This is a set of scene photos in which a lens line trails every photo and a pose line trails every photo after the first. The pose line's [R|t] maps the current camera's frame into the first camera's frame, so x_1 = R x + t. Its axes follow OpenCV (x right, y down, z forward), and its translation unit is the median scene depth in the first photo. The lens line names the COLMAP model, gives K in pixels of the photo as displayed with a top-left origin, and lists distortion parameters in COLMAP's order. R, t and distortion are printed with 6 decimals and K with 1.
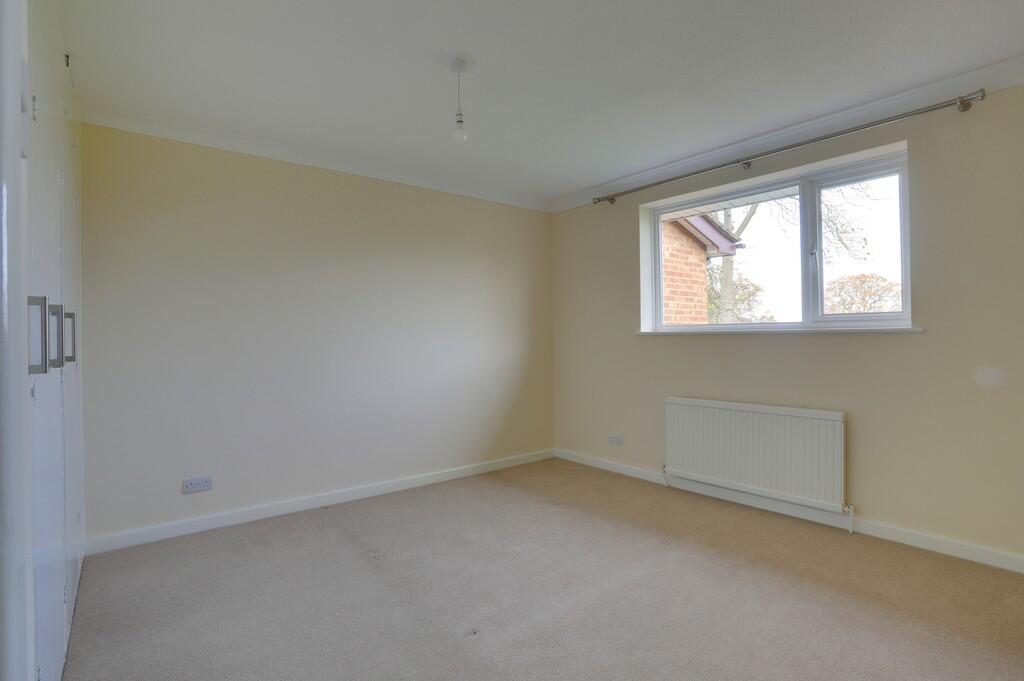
lens RADIAL K [[506.1, 0, 504.8], [0, 506.1, 344.7], [0, 0, 1]] dist [-0.013290, 0.000224]
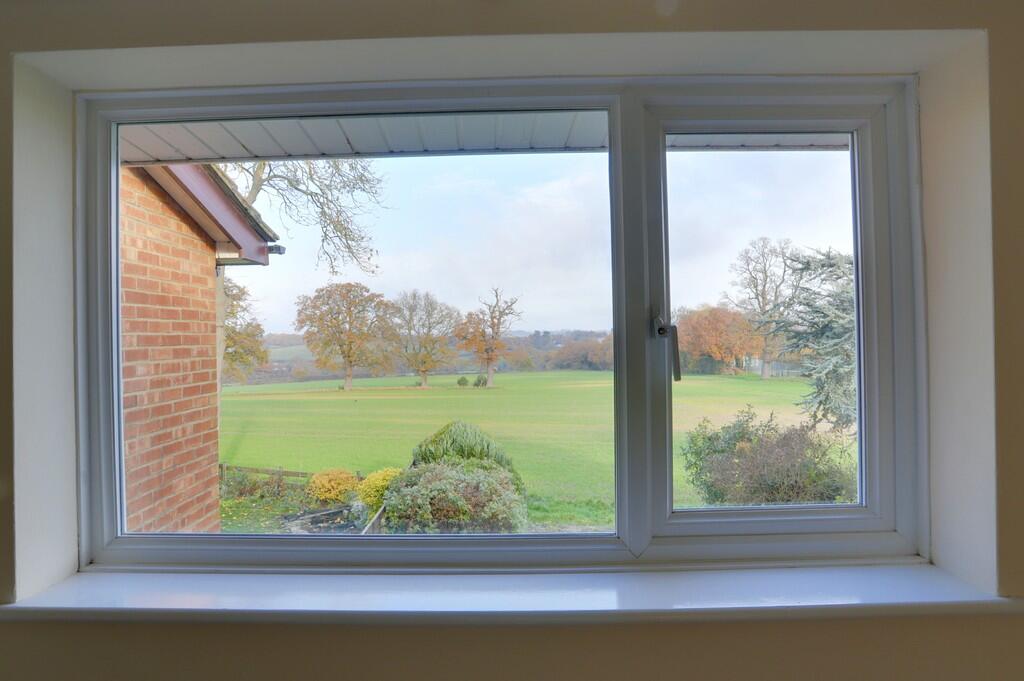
lens RADIAL K [[598.1, 0, 500.0], [0, 598.1, 322.1], [0, 0, 1]] dist [-0.023961, -0.000997]
pose [[0.638002, 0.017739, 0.769830, 0.184056], [0.023288, 0.998833, -0.042316, -0.124809], [-0.769683, 0.044926, 0.636844, 0.601061]]
